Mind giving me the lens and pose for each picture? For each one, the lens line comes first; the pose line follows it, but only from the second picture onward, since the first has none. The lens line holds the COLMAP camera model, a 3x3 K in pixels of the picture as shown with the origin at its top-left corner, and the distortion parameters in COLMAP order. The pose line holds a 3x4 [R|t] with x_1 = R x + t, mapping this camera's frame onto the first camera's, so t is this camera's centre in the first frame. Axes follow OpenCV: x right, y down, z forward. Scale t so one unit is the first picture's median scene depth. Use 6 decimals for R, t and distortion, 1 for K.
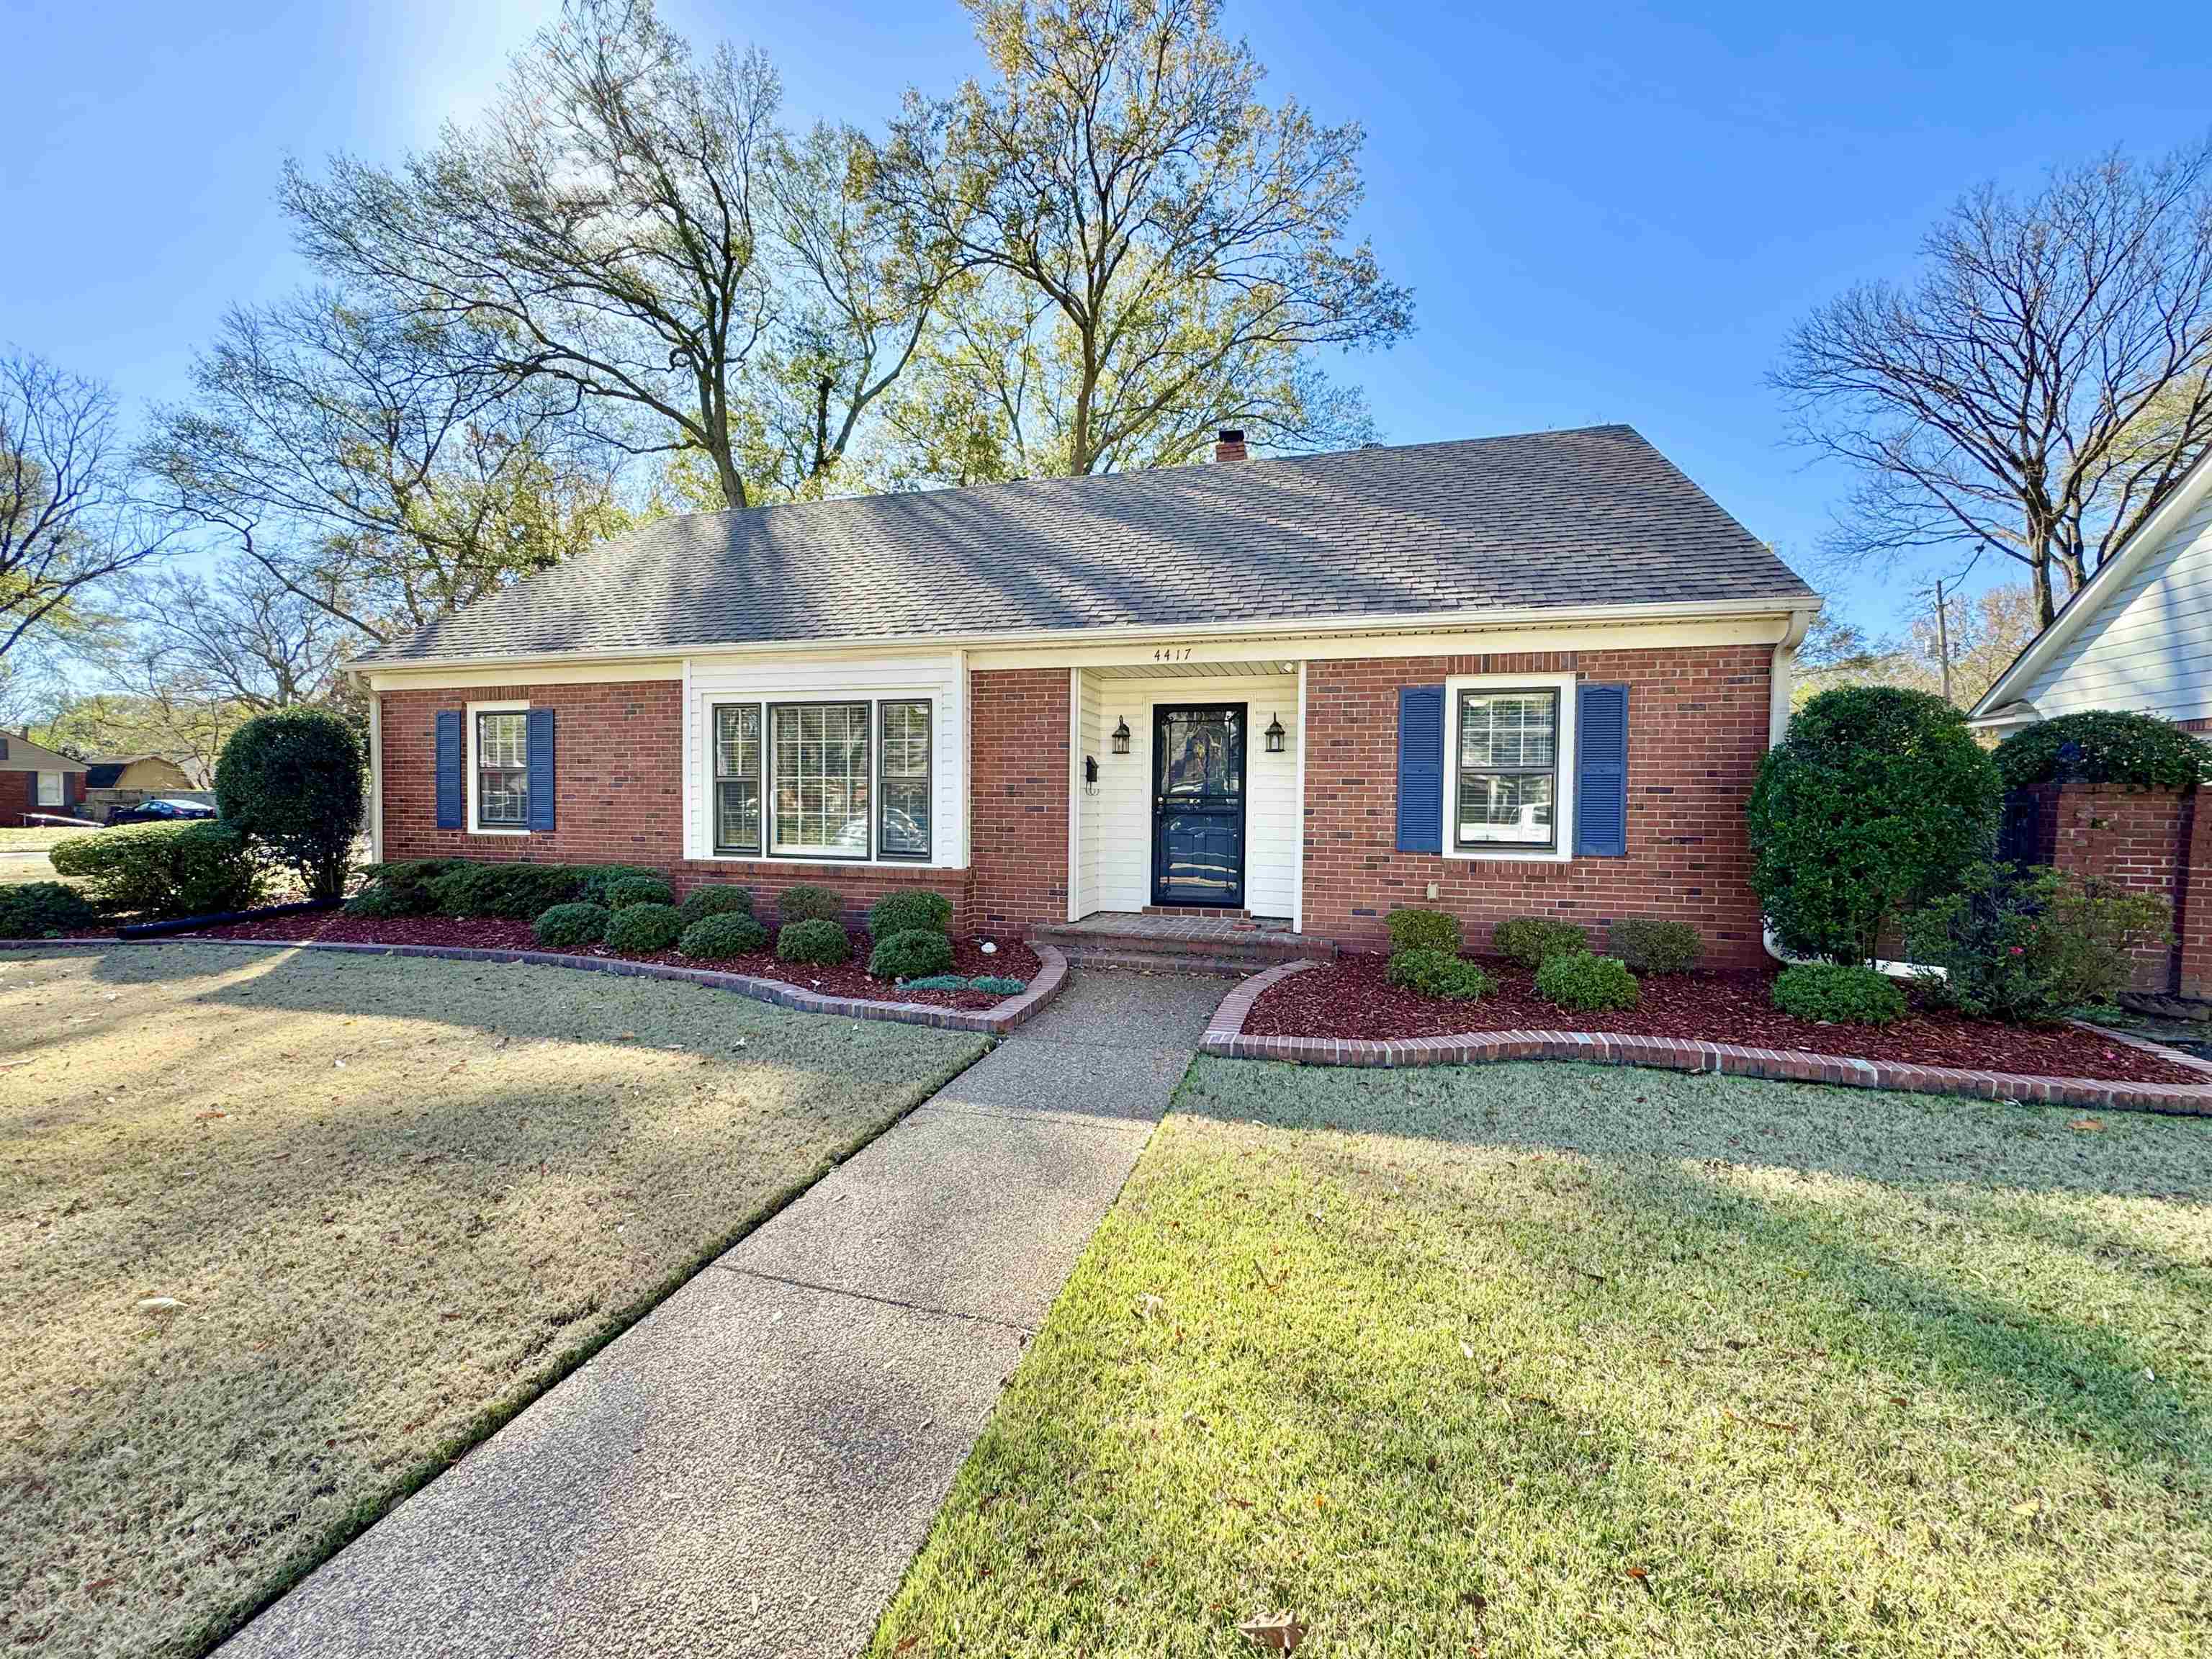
lens RADIAL K [[888.1, 0, 1106.2], [0, 888.1, 822.3], [0, 0, 1]] dist [-0.003111, -0.000014]
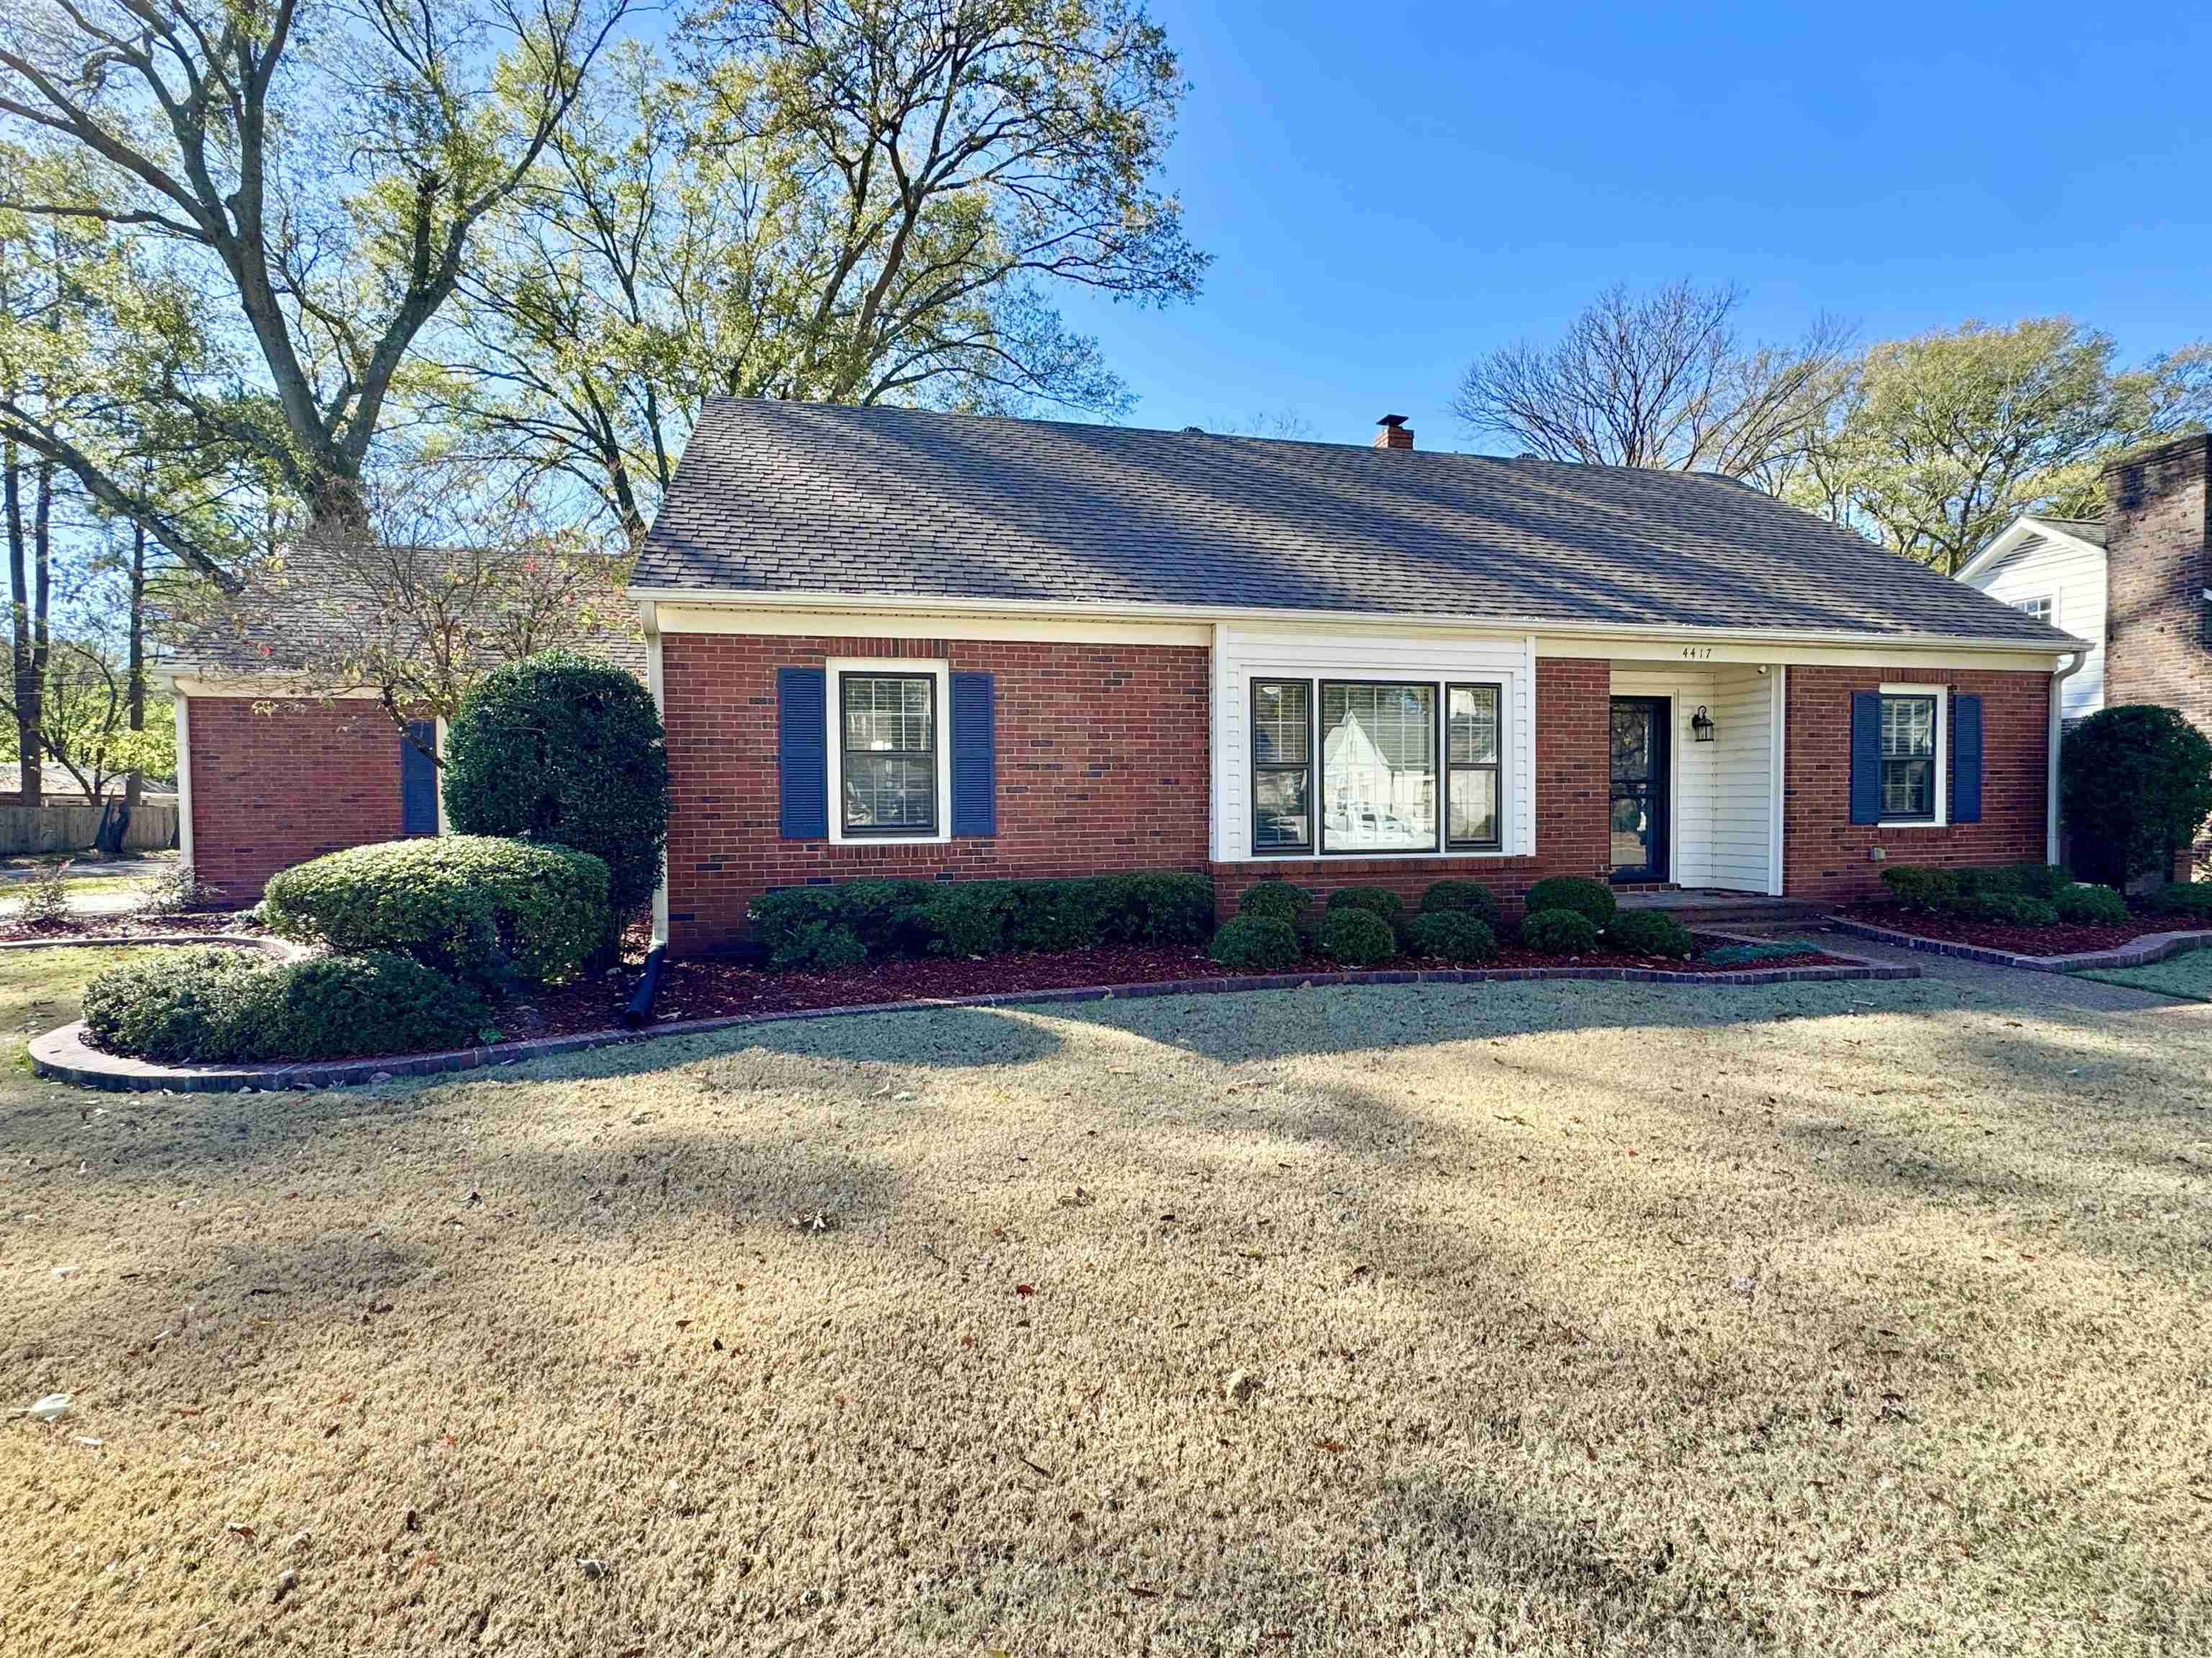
lens RADIAL K [[1067.5, 0, 1111.5], [0, 1067.5, 818.9], [0, 0, 1]] dist [-0.001540, 0.000090]
pose [[0.869114, -0.025720, 0.493942, -1.089216], [0.026635, 0.999632, 0.005186, -0.007144], [-0.493894, 0.008649, 0.869479, 0.179774]]
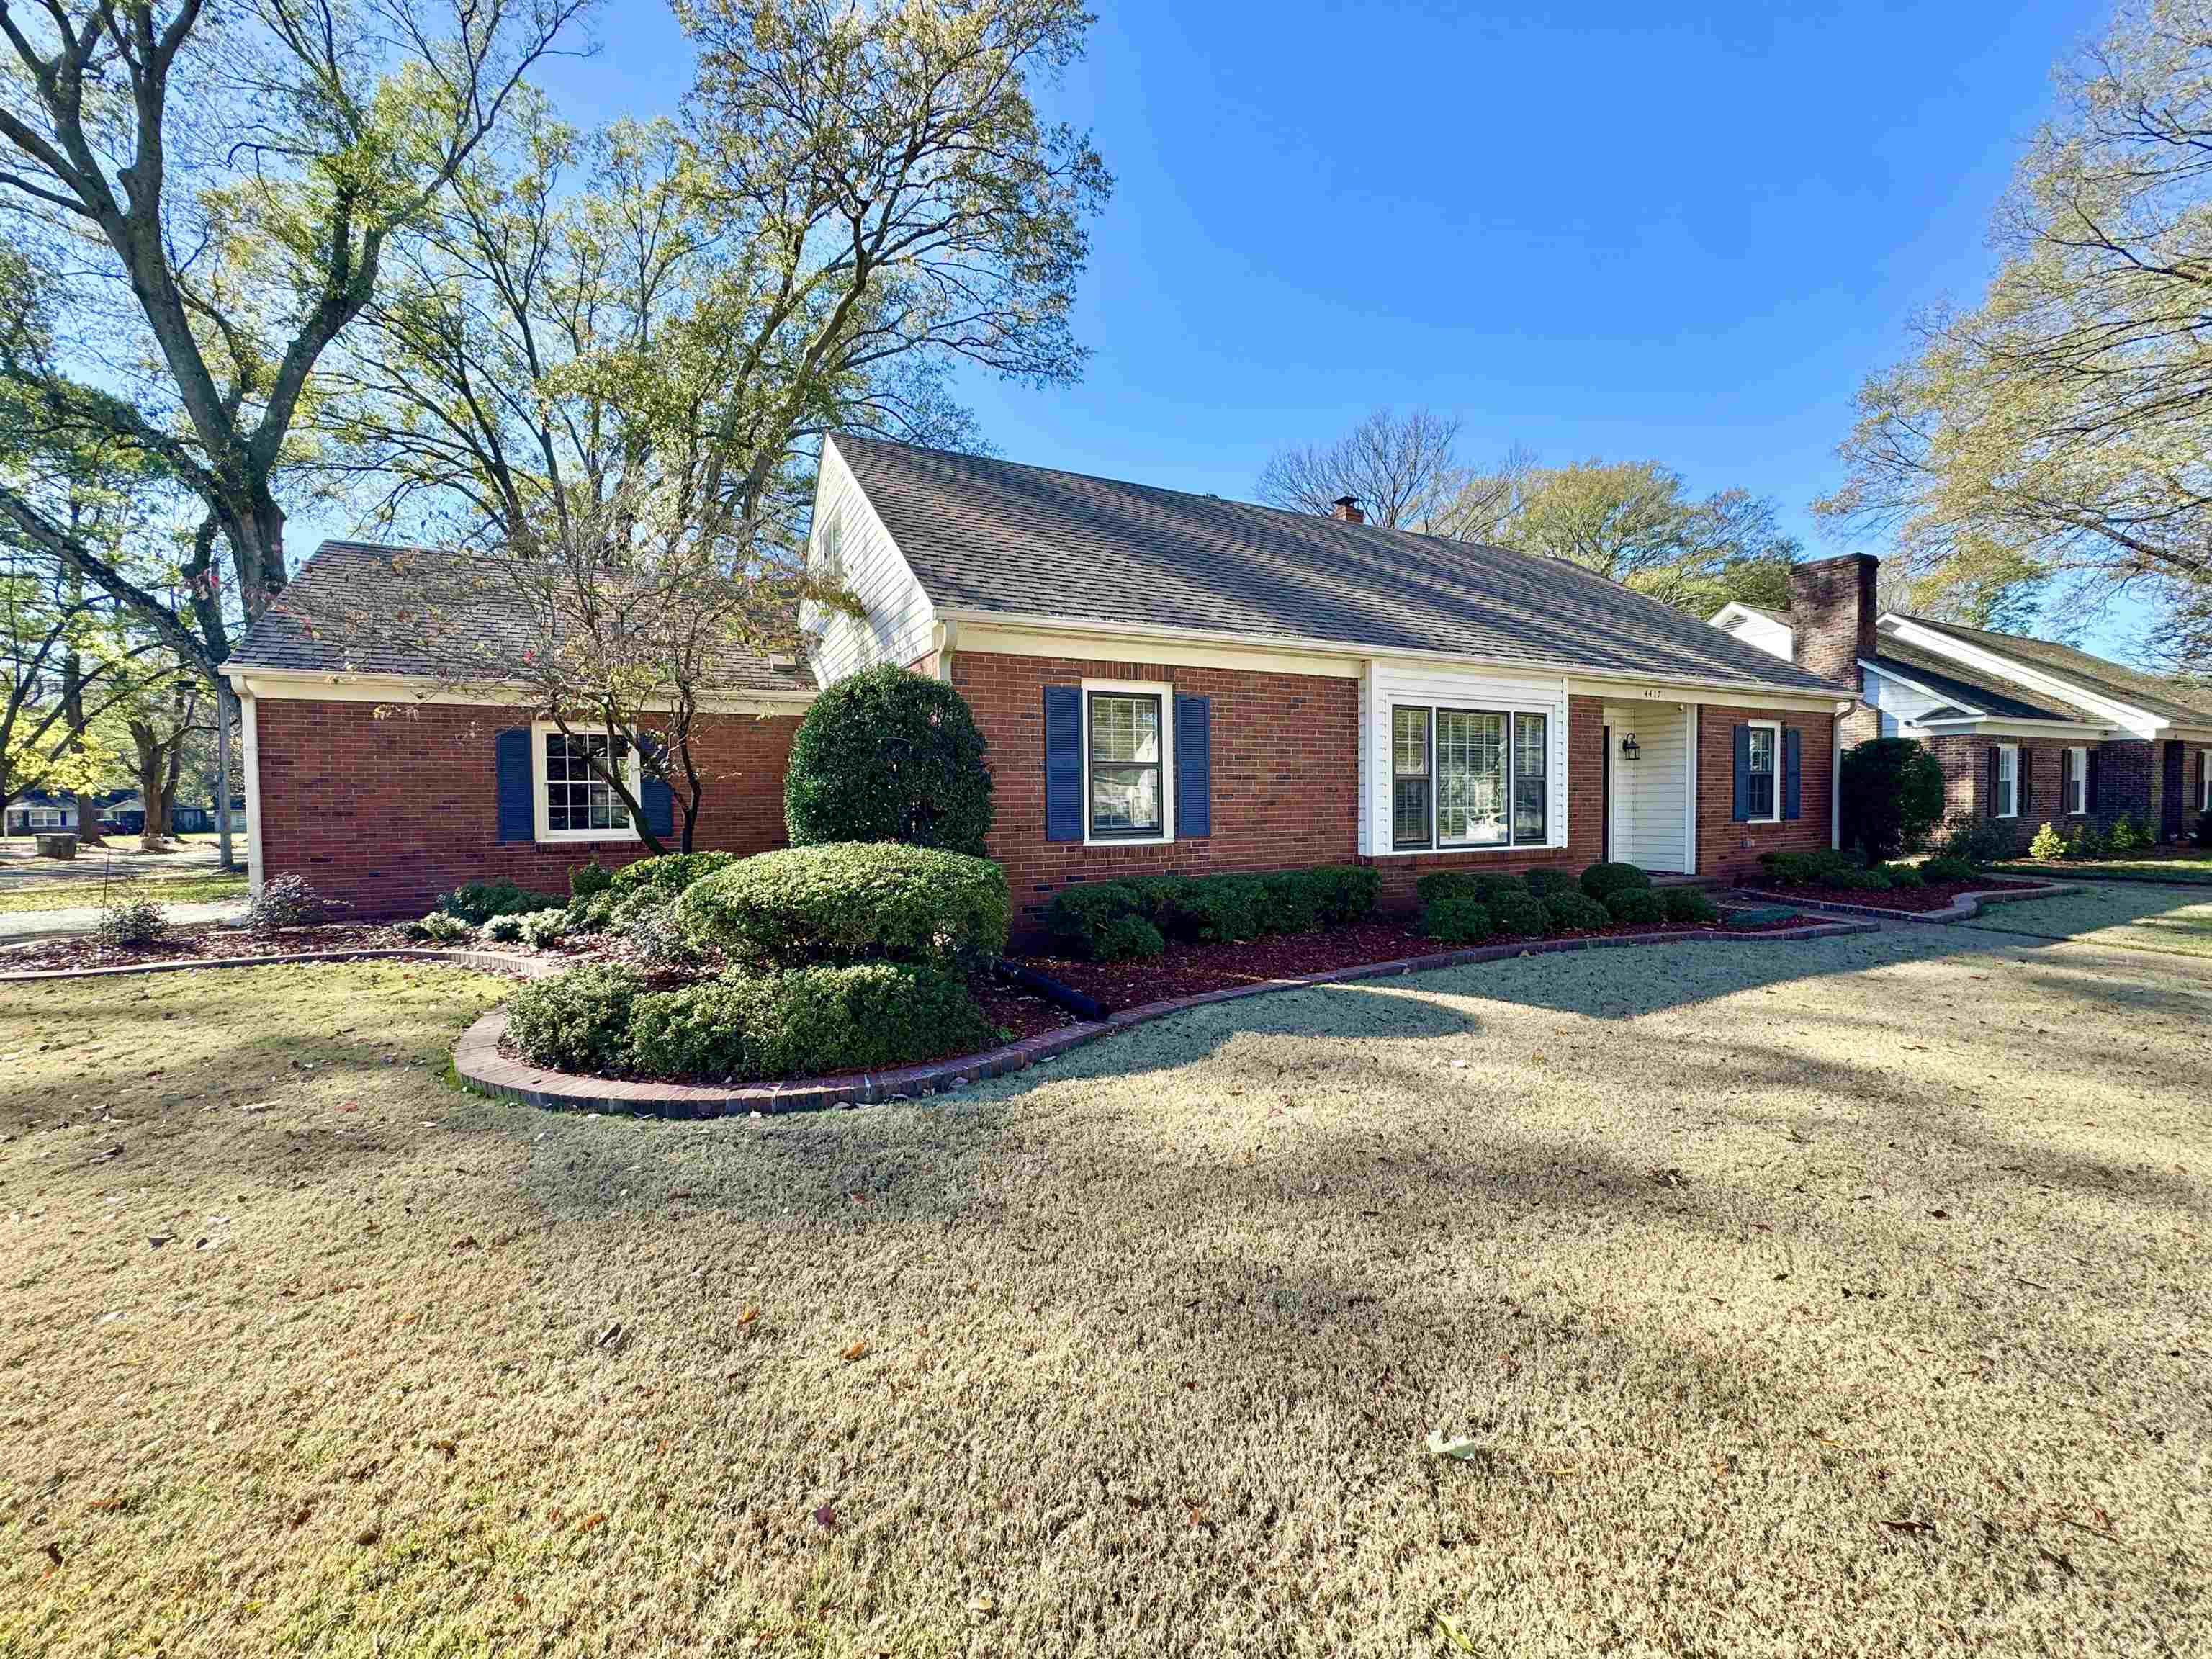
lens RADIAL K [[888.1, 0, 1111.6], [0, 888.1, 822.2], [0, 0, 1]] dist [-0.003111, -0.000014]
pose [[0.732948, -0.033121, 0.679477, -1.424533], [0.030910, 0.999404, 0.015373, -0.022815], [-0.679582, 0.009735, 0.733535, 0.469408]]
